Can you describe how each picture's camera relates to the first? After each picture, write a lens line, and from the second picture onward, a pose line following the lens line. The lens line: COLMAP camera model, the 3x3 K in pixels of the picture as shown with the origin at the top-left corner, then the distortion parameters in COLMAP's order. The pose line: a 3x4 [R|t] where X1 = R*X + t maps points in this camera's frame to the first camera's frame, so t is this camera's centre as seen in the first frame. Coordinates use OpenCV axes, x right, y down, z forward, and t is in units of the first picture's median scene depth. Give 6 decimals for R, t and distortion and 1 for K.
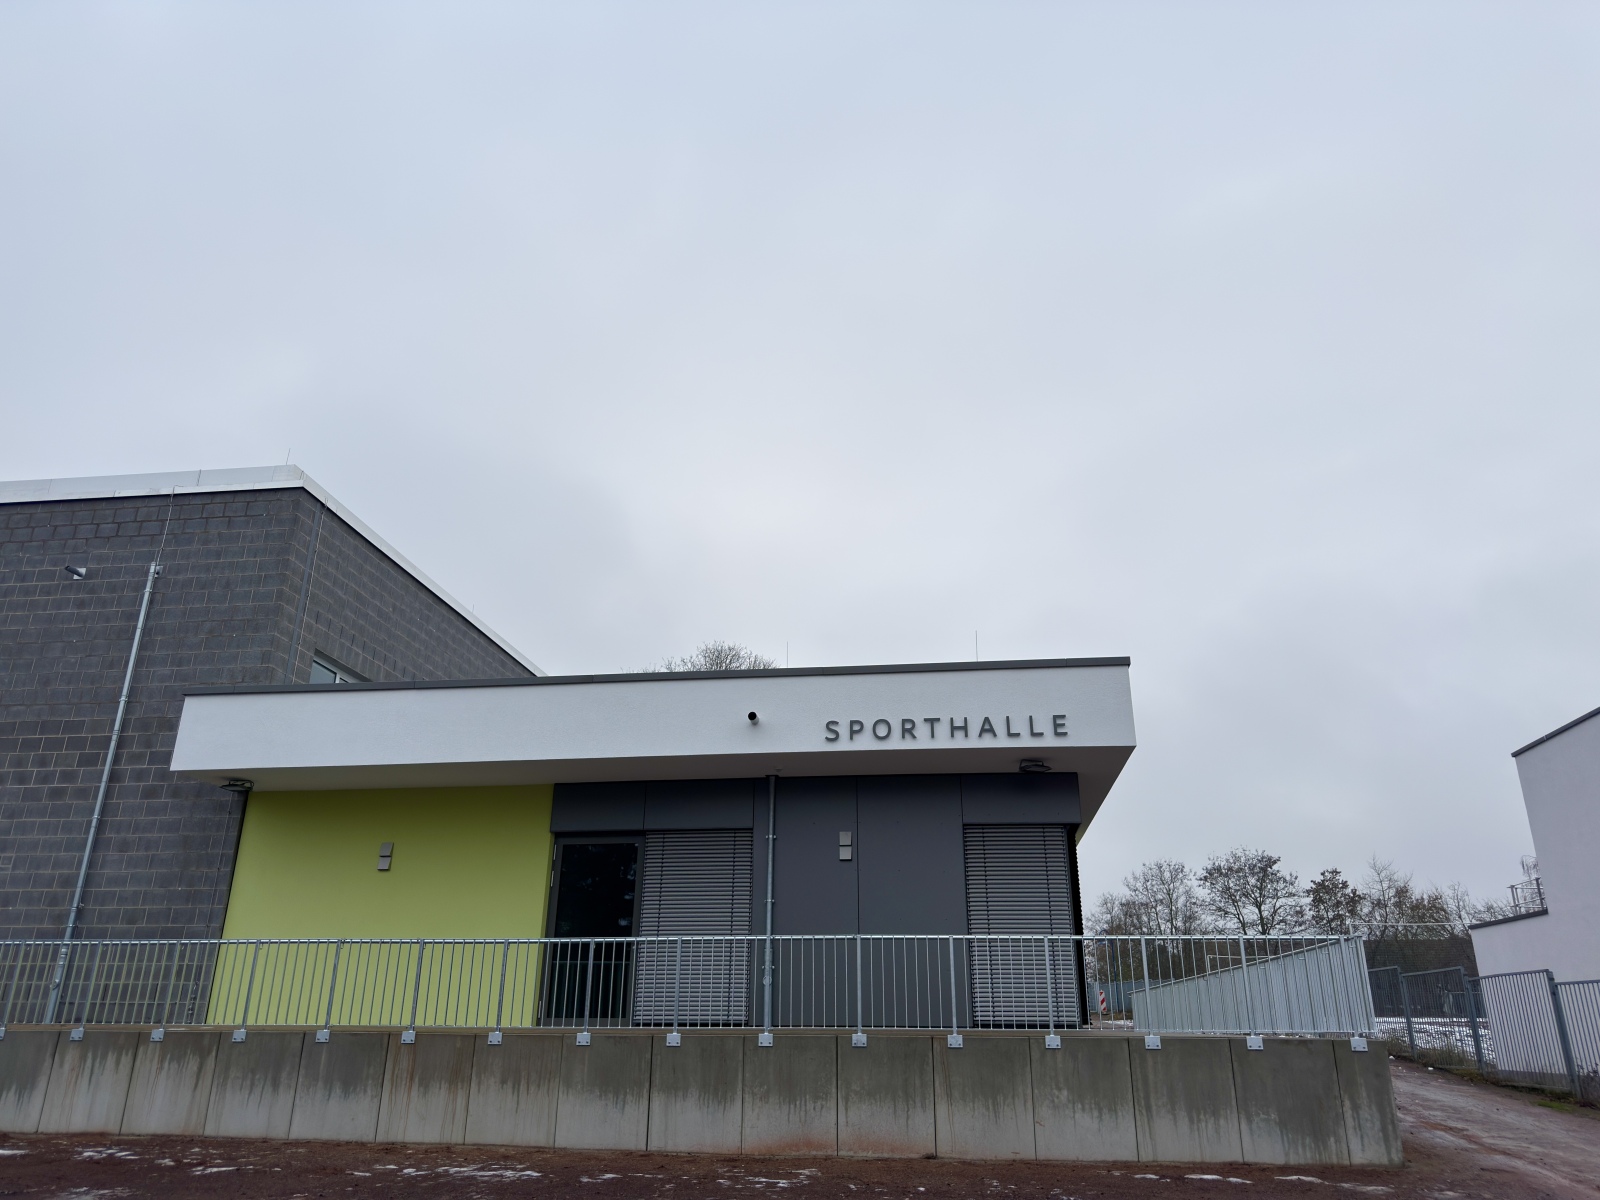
lens RADIAL K [[1146.5, 0, 800.0], [0, 1146.5, 600.0], [0, 0, 1]] dist [0.027625, -0.026499]
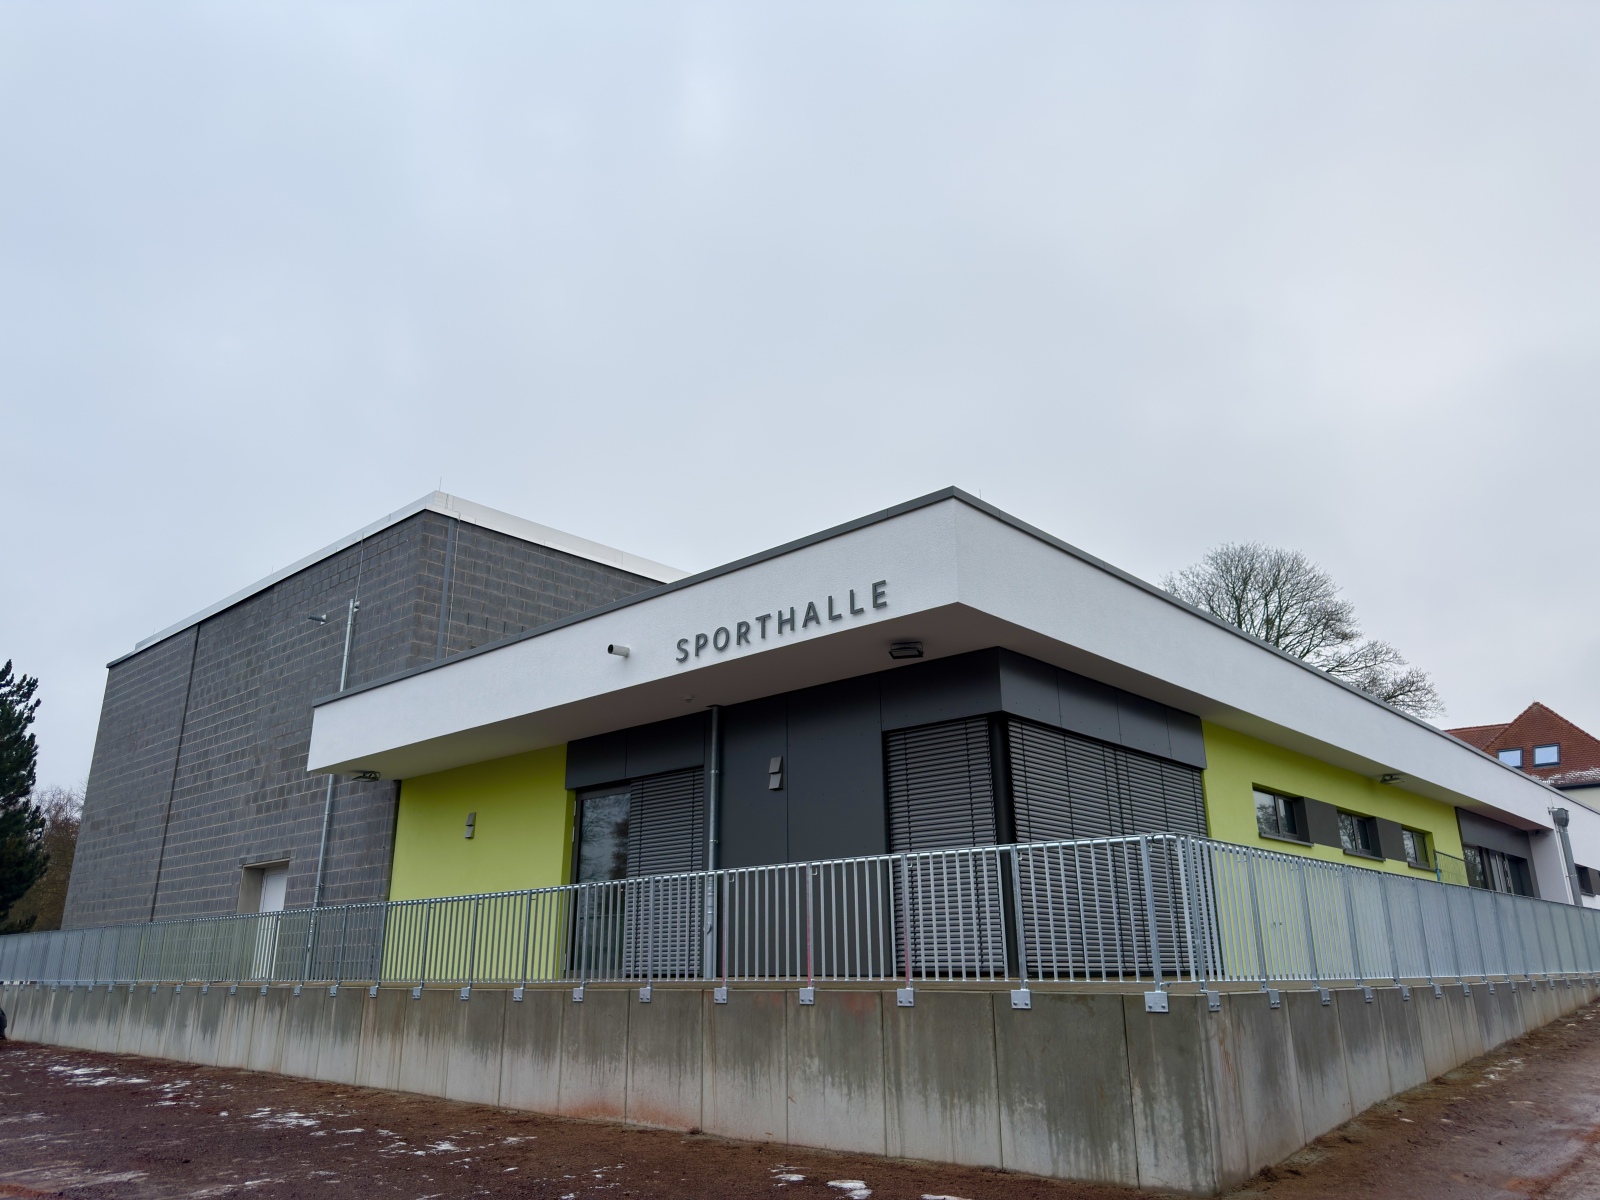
lens RADIAL K [[1146.5, 0, 800.0], [0, 1146.5, 600.0], [0, 0, 1]] dist [0.027625, -0.026499]
pose [[0.812378, -0.187966, -0.552006, 0.674583], [0.211500, 0.977142, -0.021470, 0.129917], [0.543424, -0.099307, 0.833564, 0.356996]]
